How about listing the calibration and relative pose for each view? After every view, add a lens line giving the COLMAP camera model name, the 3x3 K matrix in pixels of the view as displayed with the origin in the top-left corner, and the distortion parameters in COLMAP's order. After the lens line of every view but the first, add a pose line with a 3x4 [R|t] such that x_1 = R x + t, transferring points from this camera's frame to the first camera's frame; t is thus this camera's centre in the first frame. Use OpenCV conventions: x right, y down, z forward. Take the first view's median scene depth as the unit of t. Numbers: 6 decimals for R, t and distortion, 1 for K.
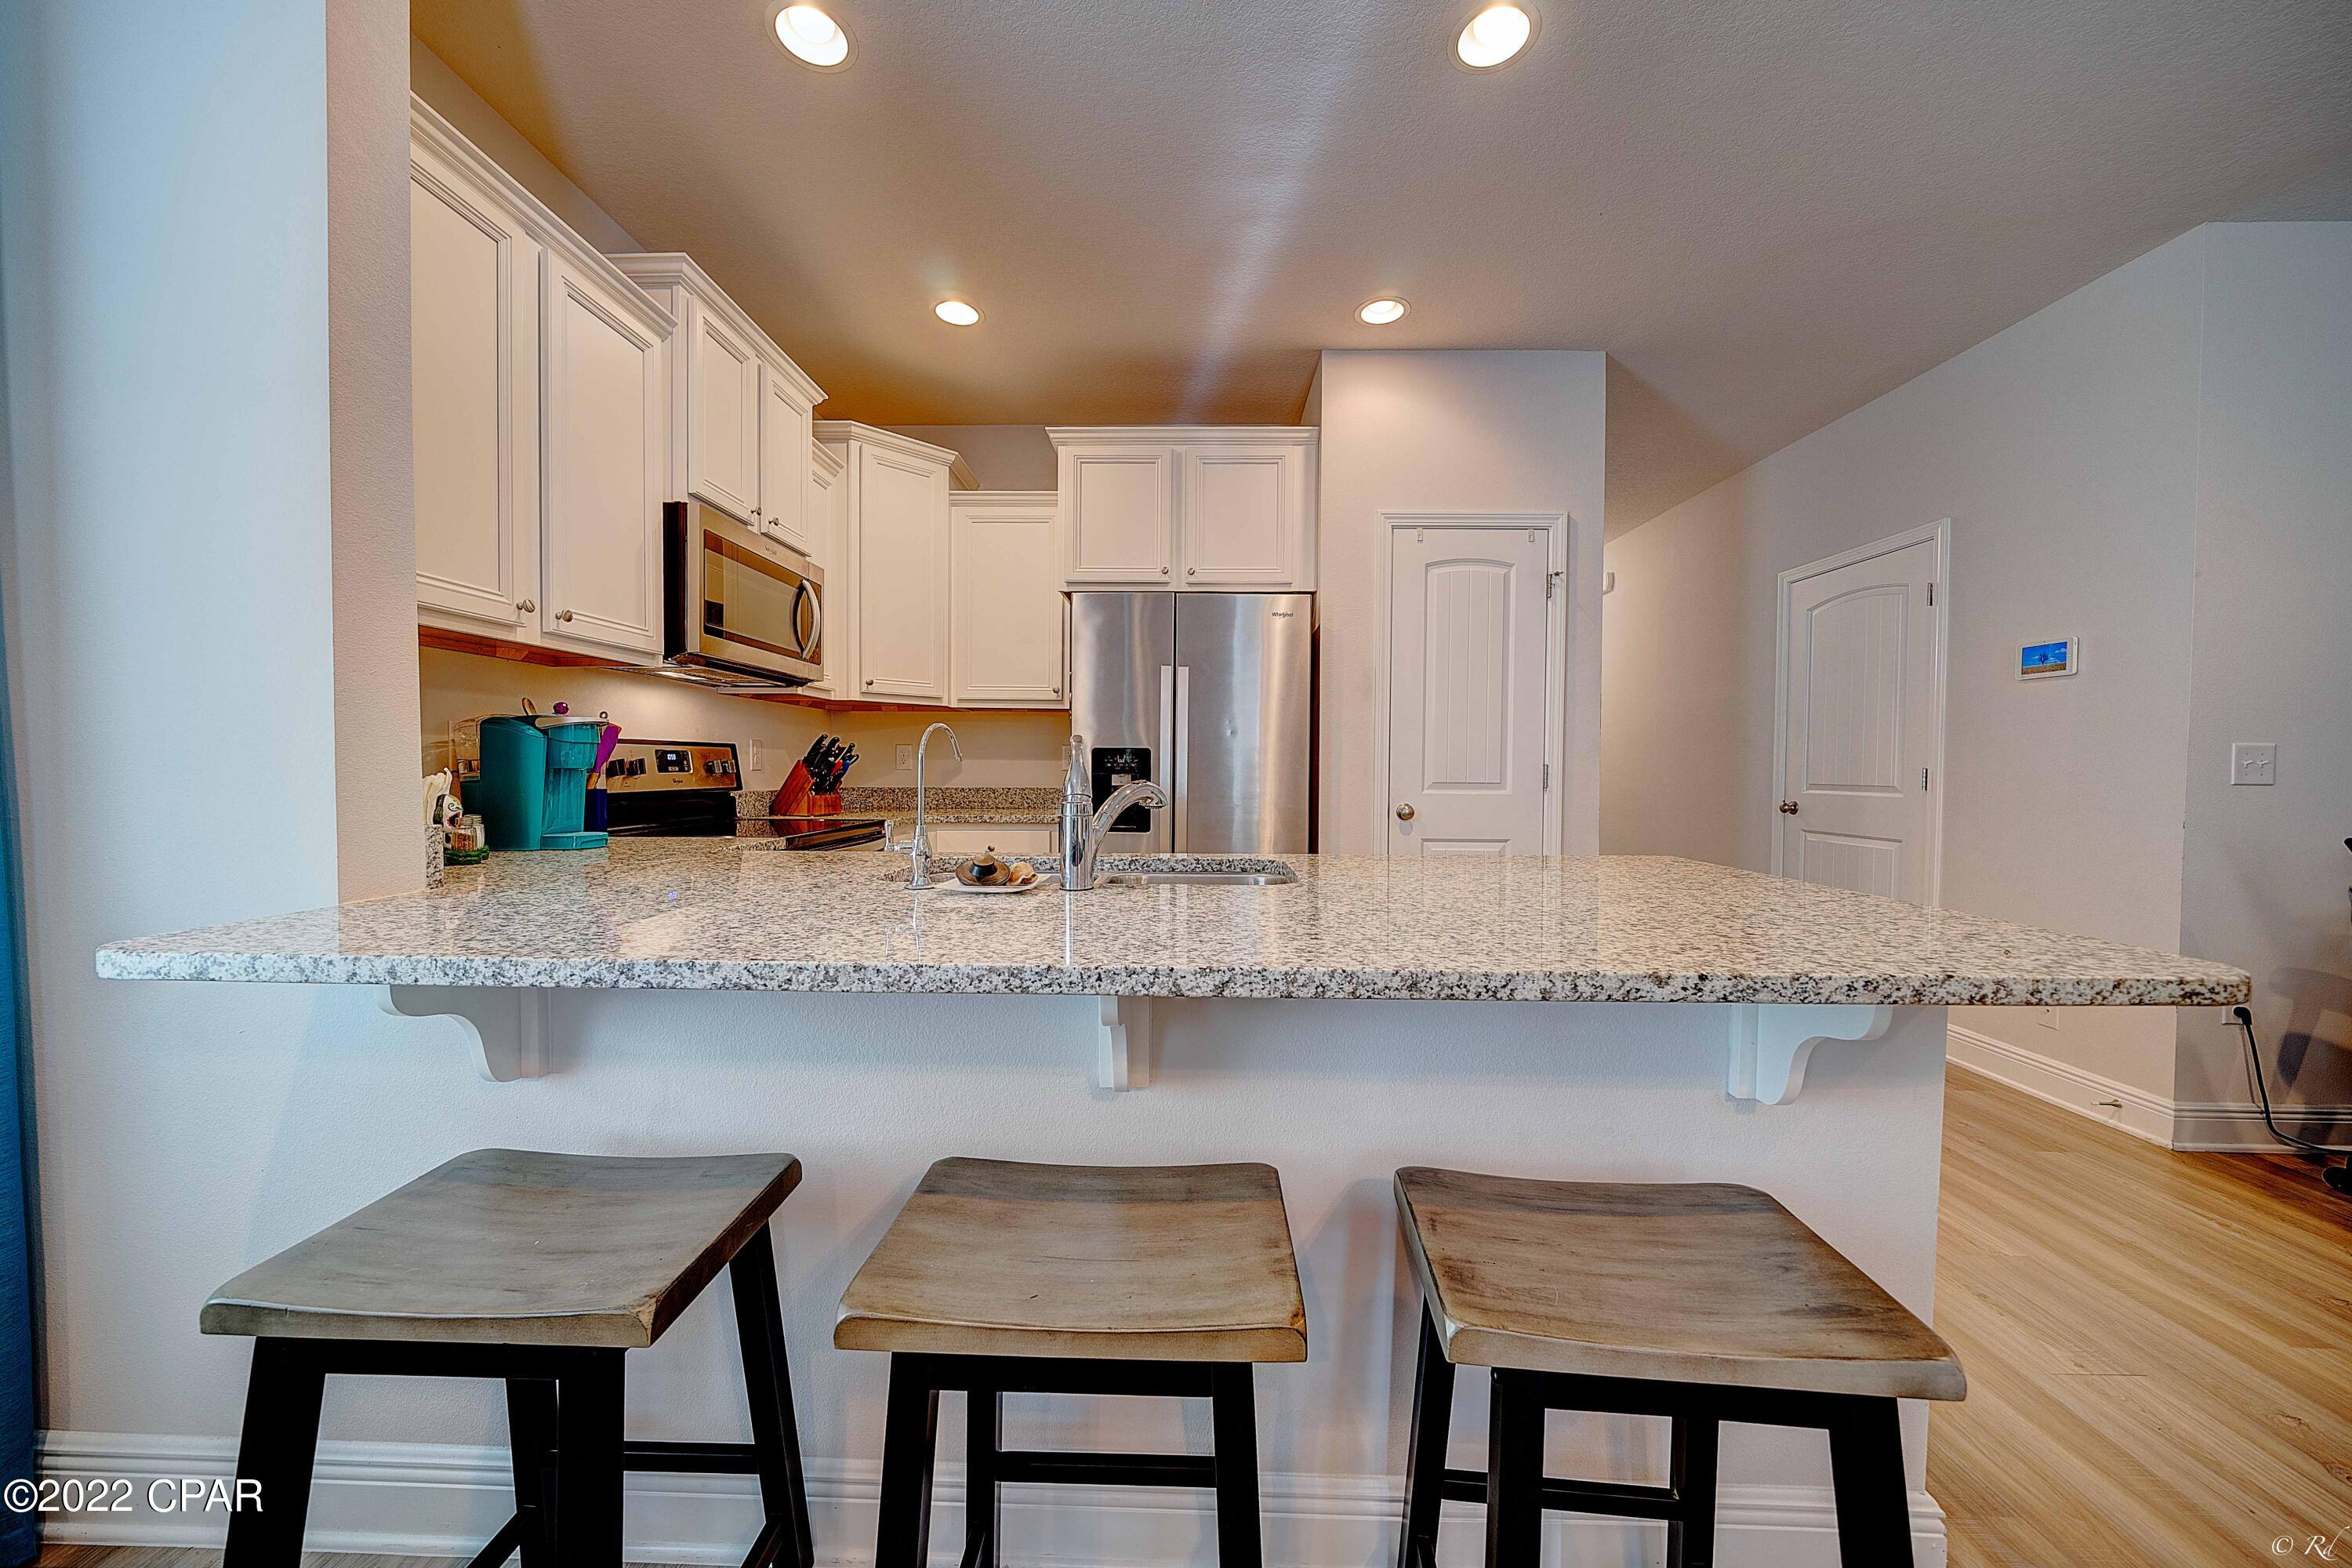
lens RADIAL K [[805.4, 0, 1168.7], [0, 805.4, 794.9], [0, 0, 1]] dist [-0.002583, -0.000067]
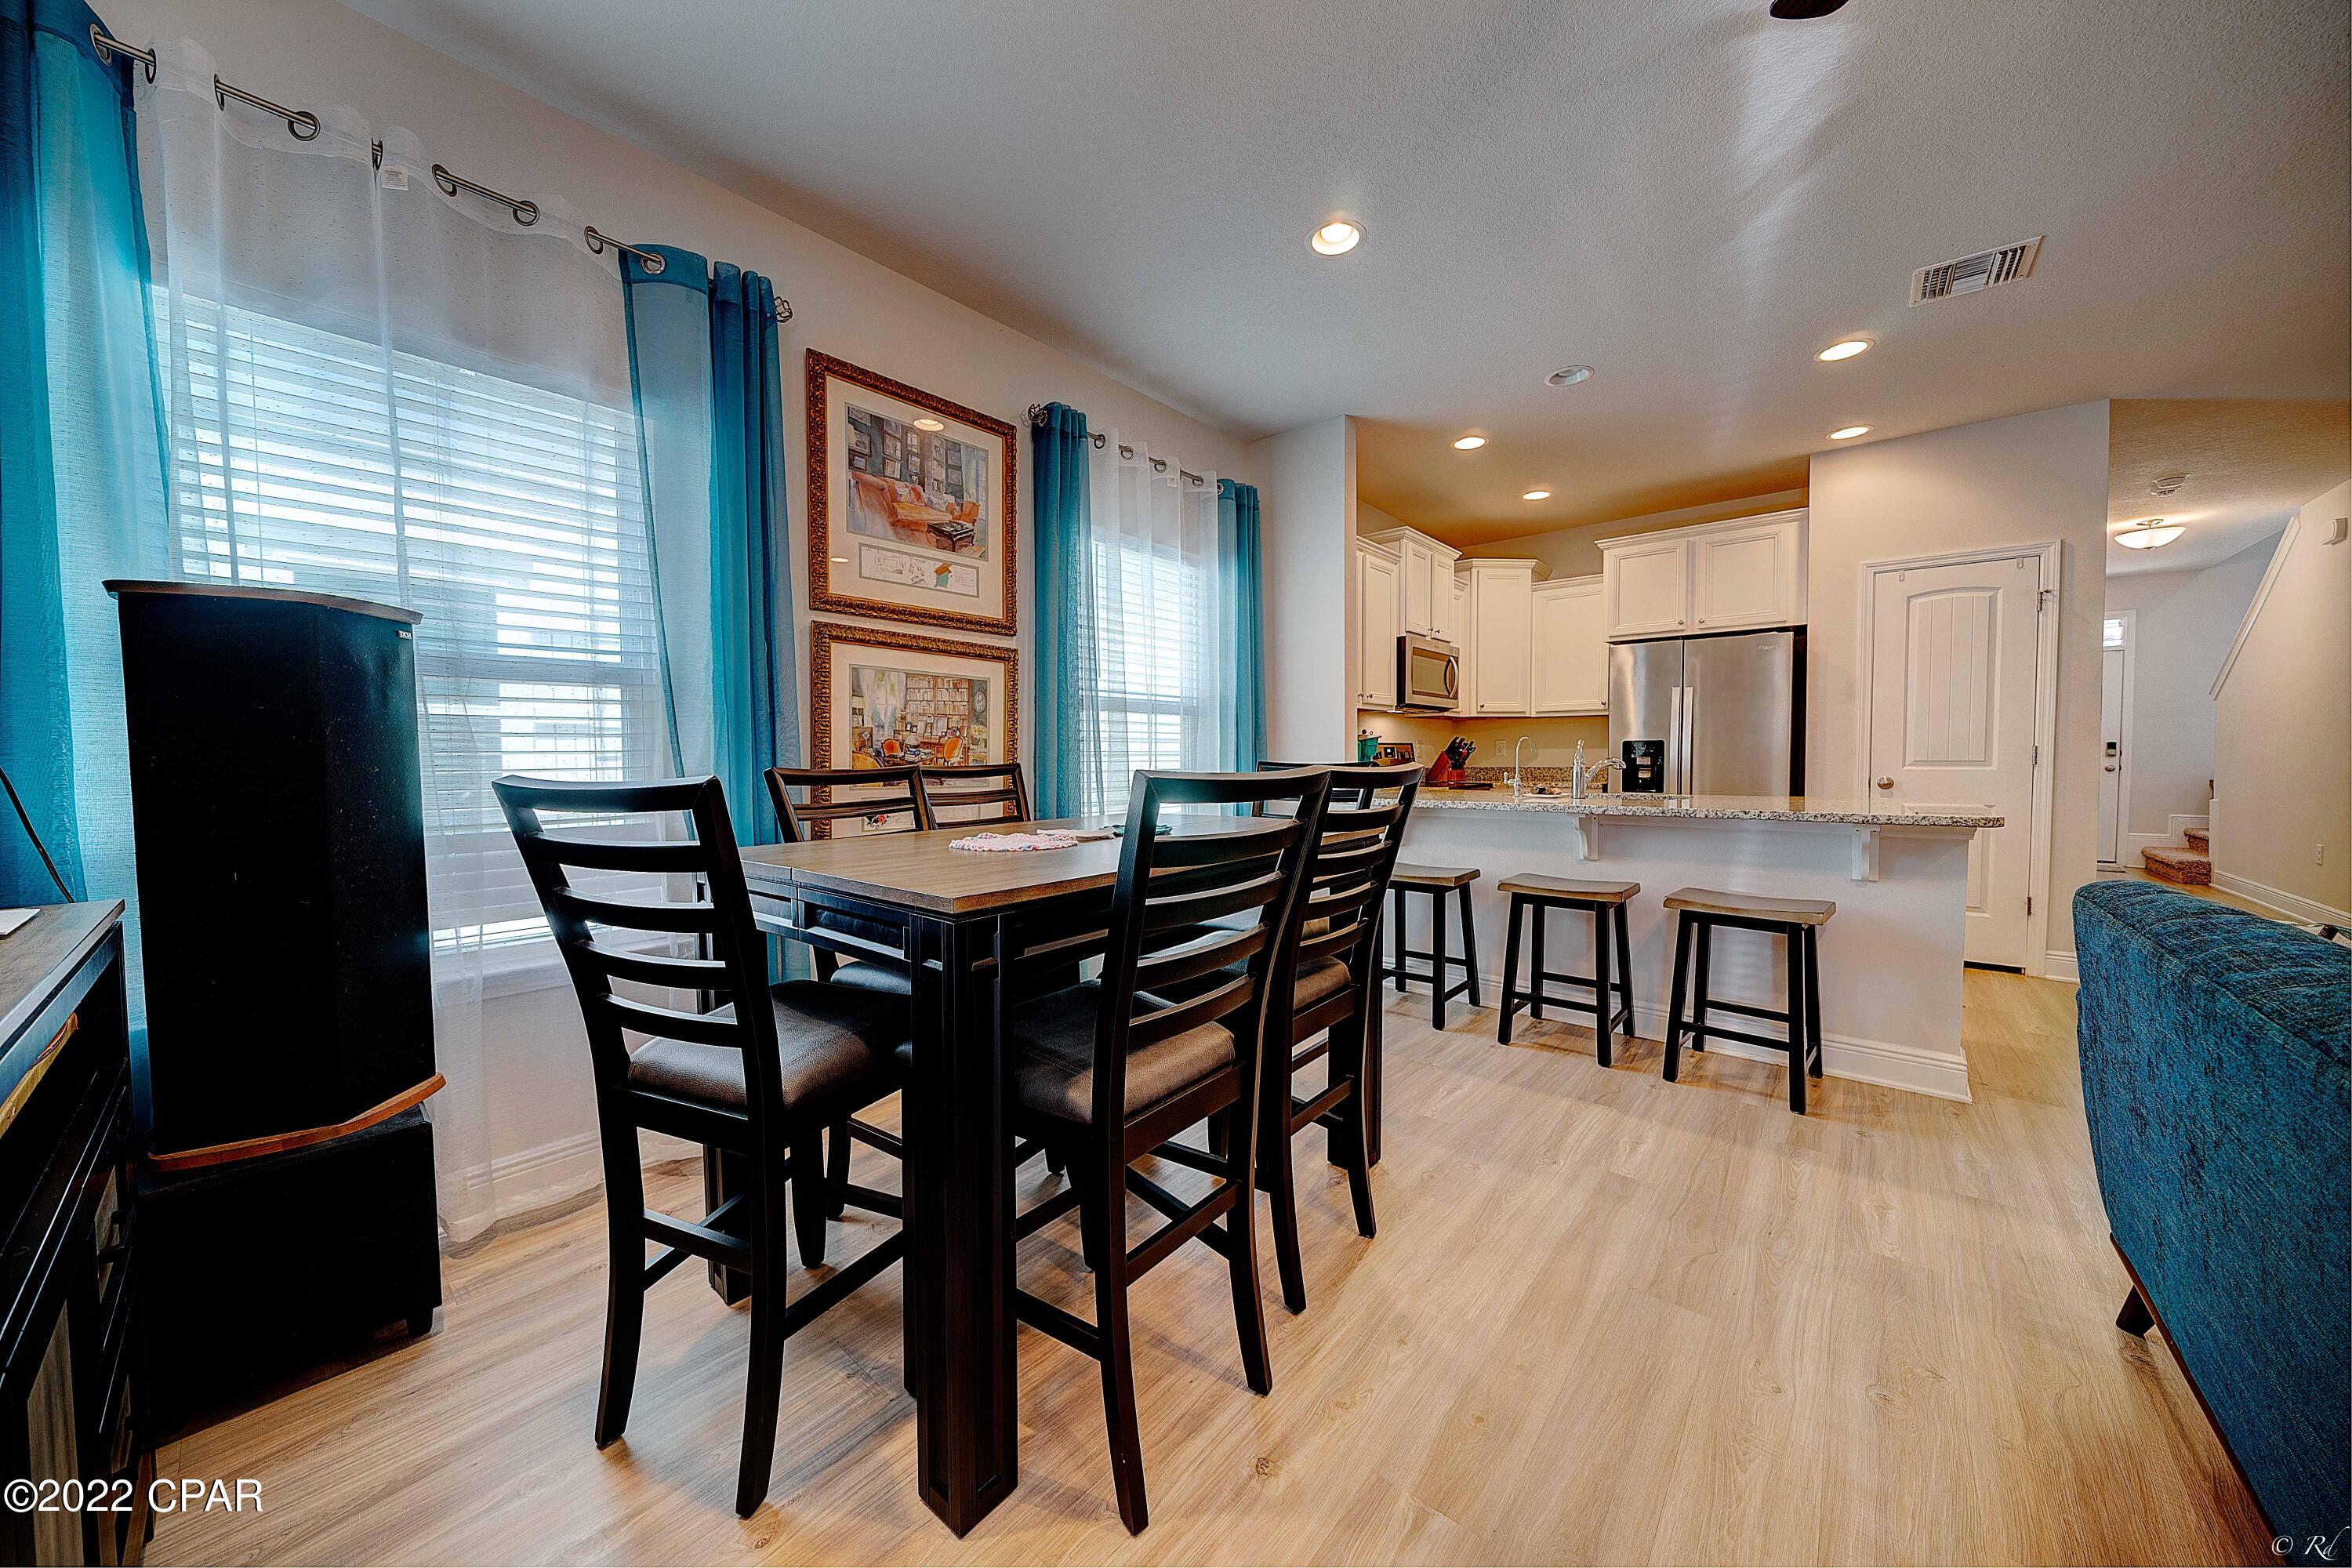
lens RADIAL K [[805.4, 0, 1183.5], [0, 805.4, 781.2], [0, 0, 1]] dist [-0.002583, -0.000067]
pose [[0.781077, 0.008041, -0.624382, 0.223713], [-0.009790, 0.999952, 0.000631, 0.029848], [0.624358, 0.005619, 0.781119, -0.805640]]
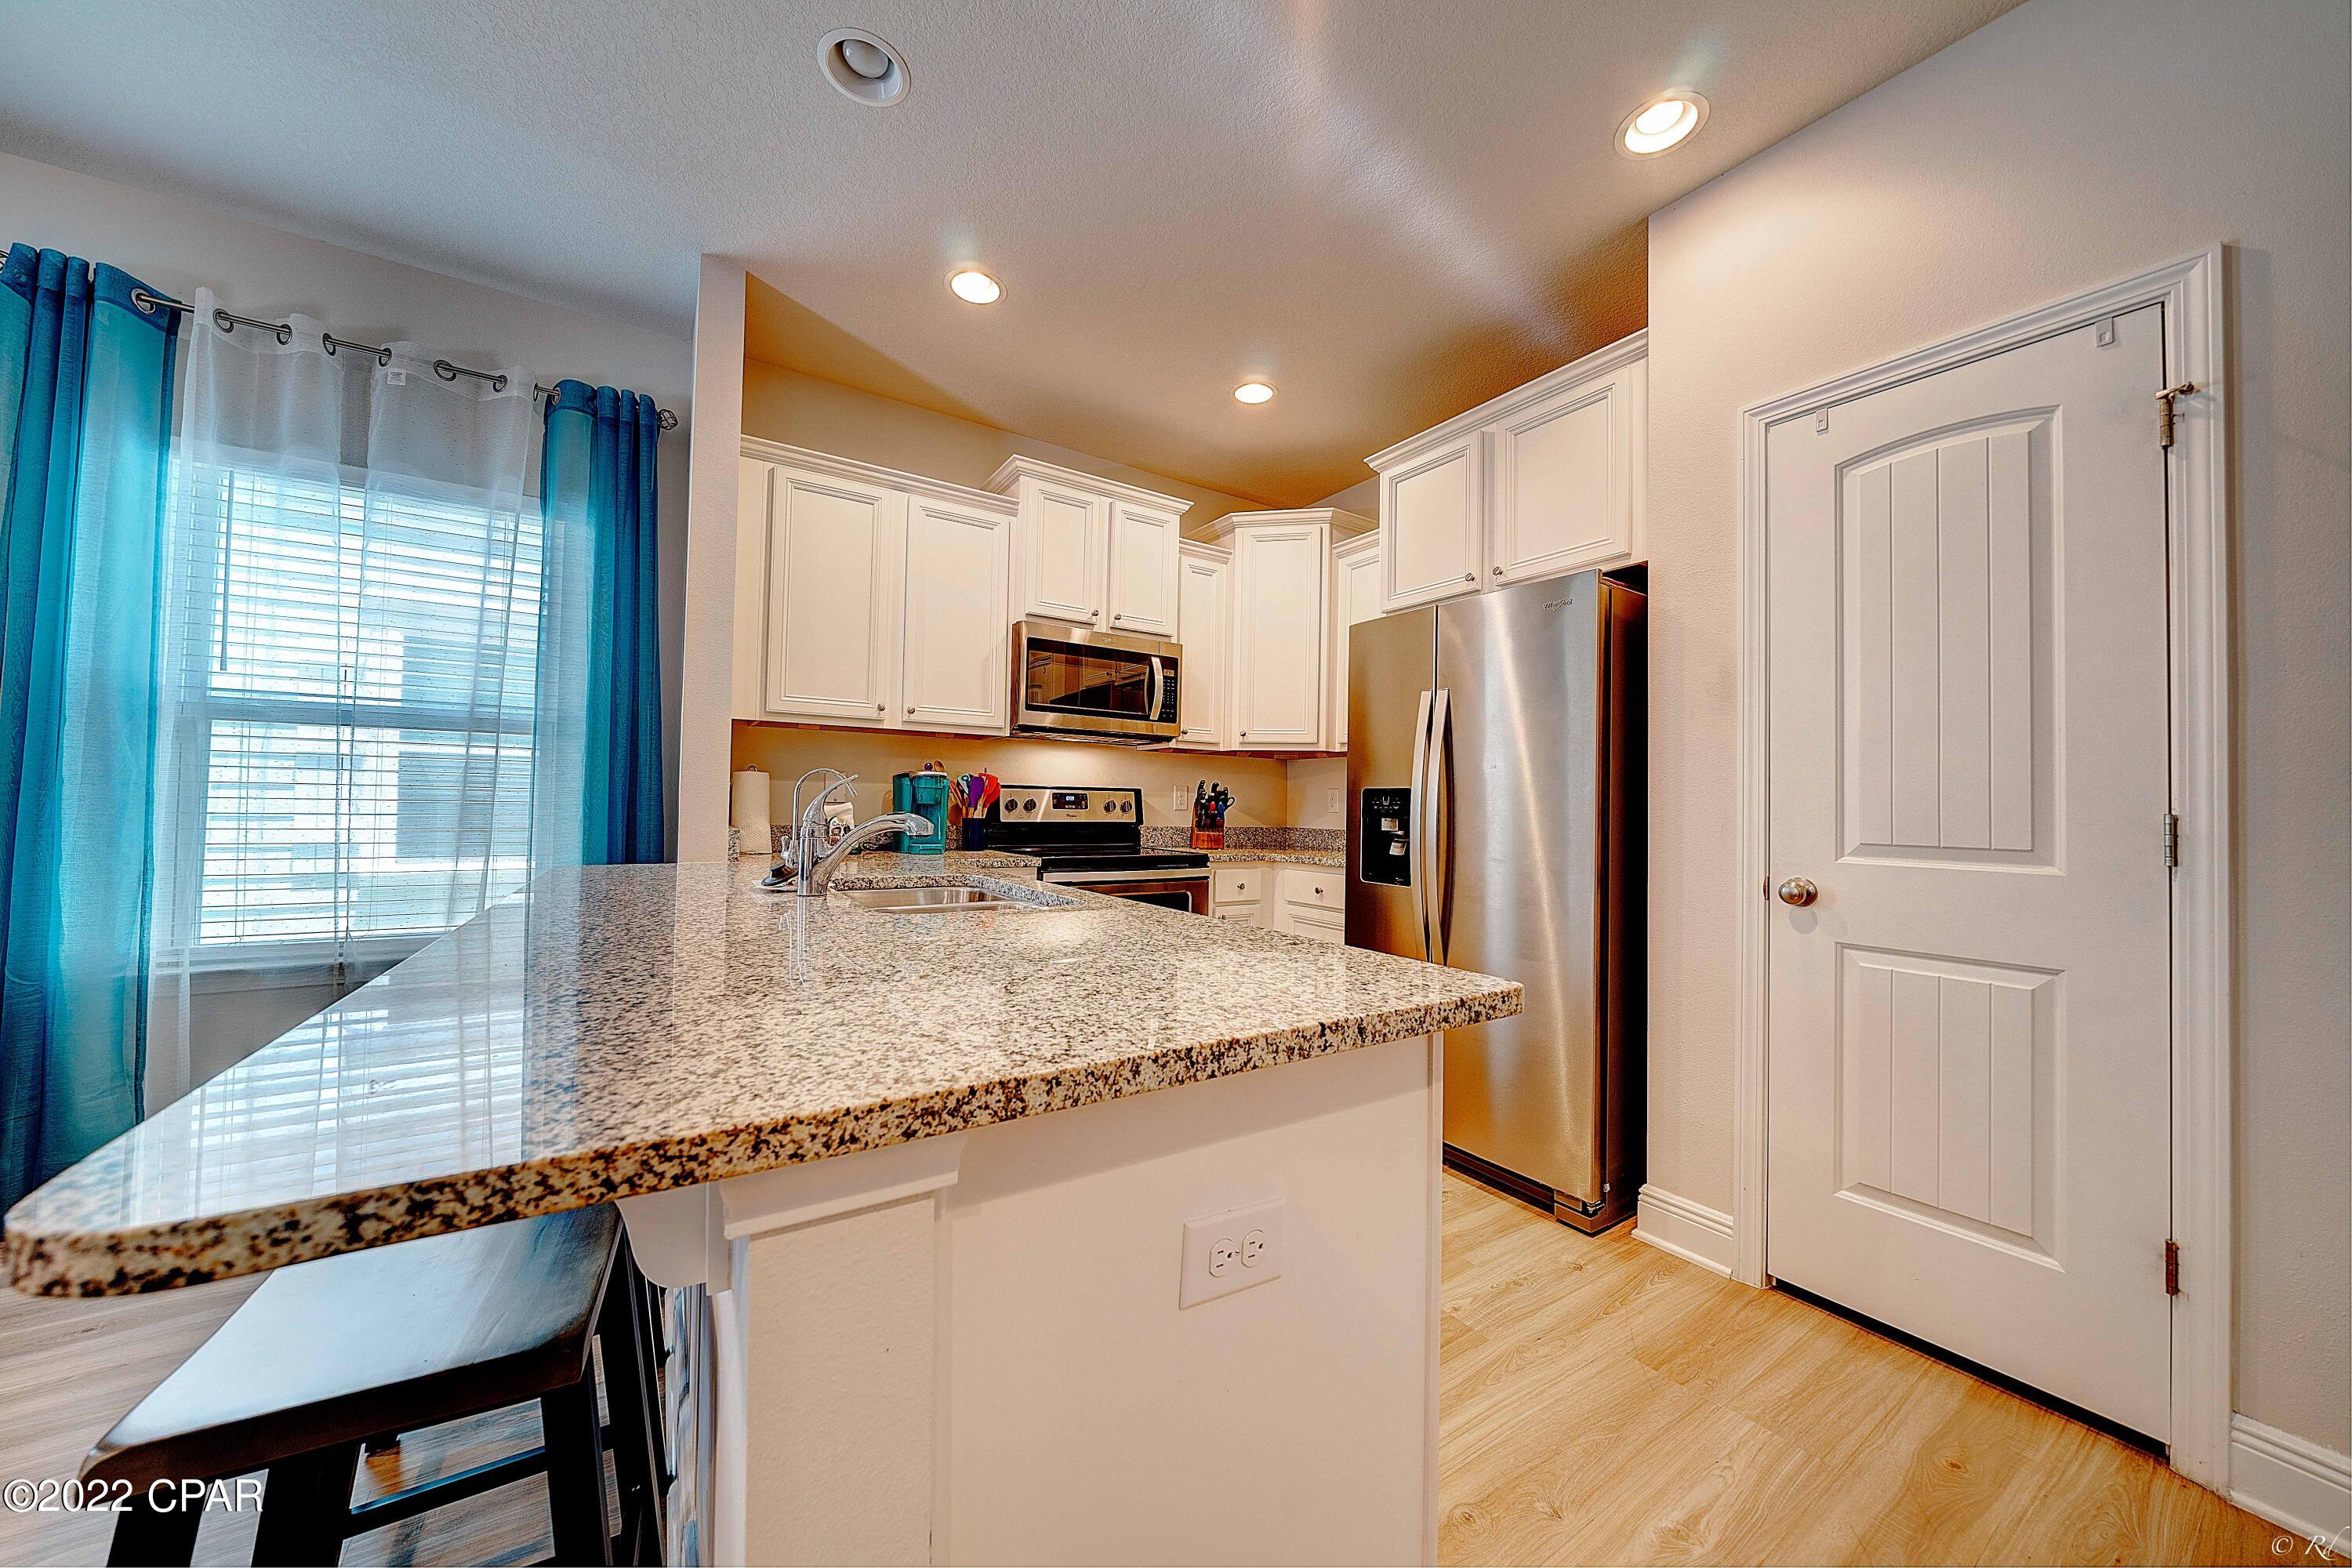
lens RADIAL K [[805.4, 0, 1170.6], [0, 805.4, 782.5], [0, 0, 1]] dist [-0.002583, -0.000067]
pose [[0.569700, -0.017905, -0.821658, 0.533611], [-0.044742, 0.997604, -0.052761, -0.007524], [0.820634, 0.066820, 0.567534, 0.303560]]
